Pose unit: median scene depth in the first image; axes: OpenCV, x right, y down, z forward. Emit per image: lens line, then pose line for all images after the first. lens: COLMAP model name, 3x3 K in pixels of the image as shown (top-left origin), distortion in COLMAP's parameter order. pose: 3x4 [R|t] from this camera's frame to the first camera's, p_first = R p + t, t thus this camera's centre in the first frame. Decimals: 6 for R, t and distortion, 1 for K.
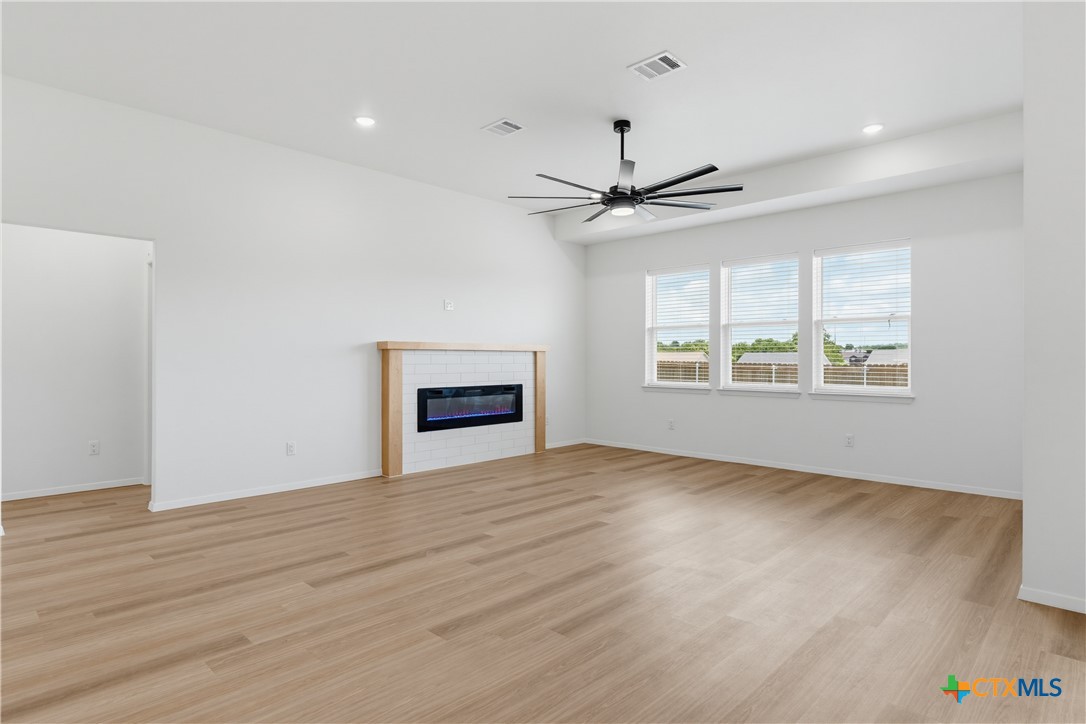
lens RADIAL K [[588.3, 0, 543.0], [0, 588.3, 362.0], [0, 0, 1]] dist [-0.000448, 0.000630]
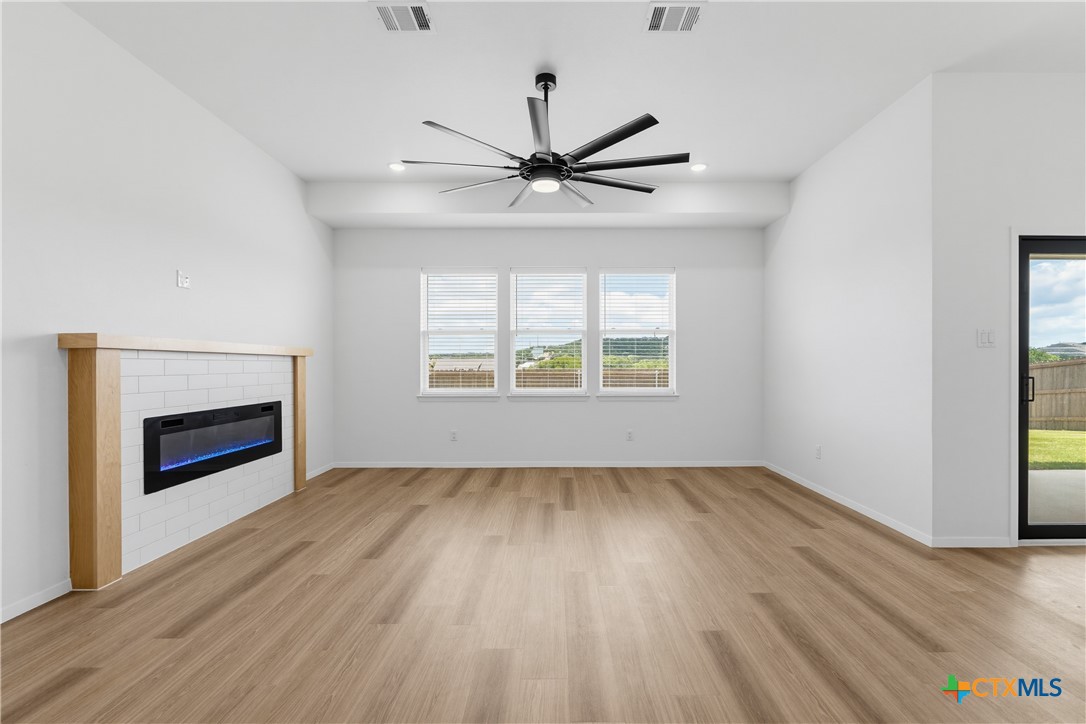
lens RADIAL K [[510.7, 0, 553.6], [0, 510.7, 370.9], [0, 0, 1]] dist [-0.003180, -0.000883]
pose [[0.718808, -0.010532, 0.695129, -0.250513], [0.008122, 0.999944, 0.006752, -0.000960], [-0.695162, 0.000792, 0.718853, 0.339250]]
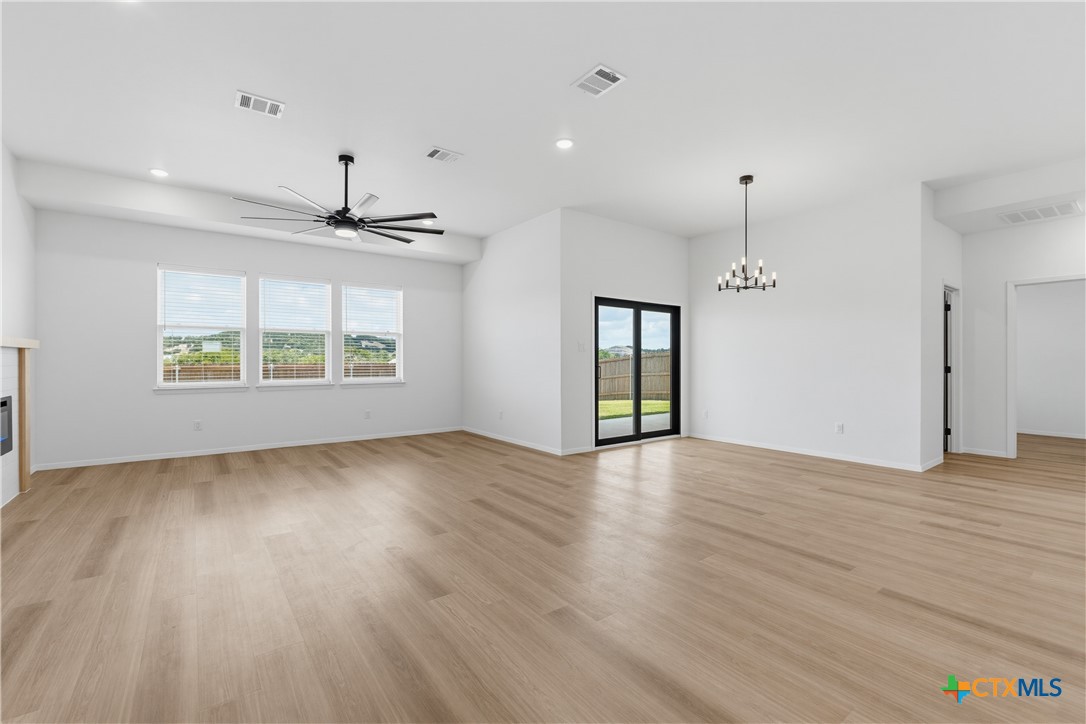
lens RADIAL K [[478.2, 0, 543.0], [0, 478.2, 362.0], [0, 0, 1]] dist [0.000127, -0.000191]
pose [[0.167153, -0.005259, 0.985917, -0.519069], [0.005552, 0.999975, 0.004392, -0.000979], [-0.985915, 0.004740, 0.167178, 0.324069]]
